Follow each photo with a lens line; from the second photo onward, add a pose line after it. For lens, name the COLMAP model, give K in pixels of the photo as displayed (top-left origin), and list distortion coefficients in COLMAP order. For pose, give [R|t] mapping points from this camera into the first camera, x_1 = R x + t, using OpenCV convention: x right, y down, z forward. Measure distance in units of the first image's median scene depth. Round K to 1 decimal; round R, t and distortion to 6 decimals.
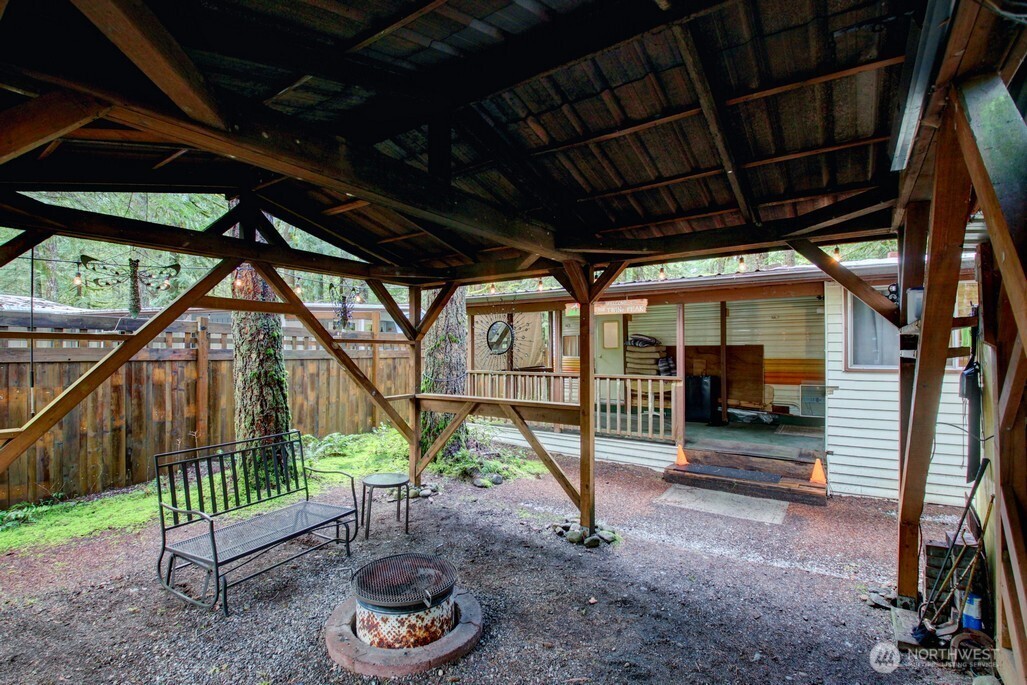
lens RADIAL K [[477.6, 0, 503.3], [0, 477.6, 343.8], [0, 0, 1]] dist [-0.011675, -0.010121]
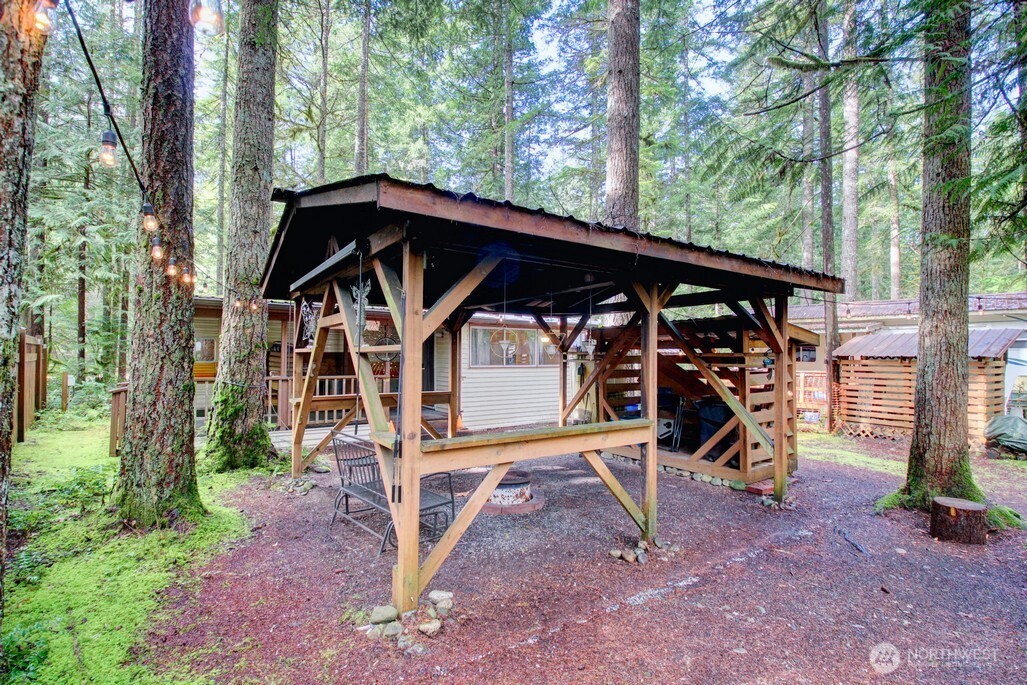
lens RADIAL K [[477.6, 0, 504.9], [0, 477.6, 346.0], [0, 0, 1]] dist [-0.011675, -0.010121]
pose [[0.348424, 0.023357, 0.937046, -0.732441], [-0.022834, 0.999604, -0.016426, -0.004022], [-0.937059, -0.015673, 0.348819, 0.114902]]
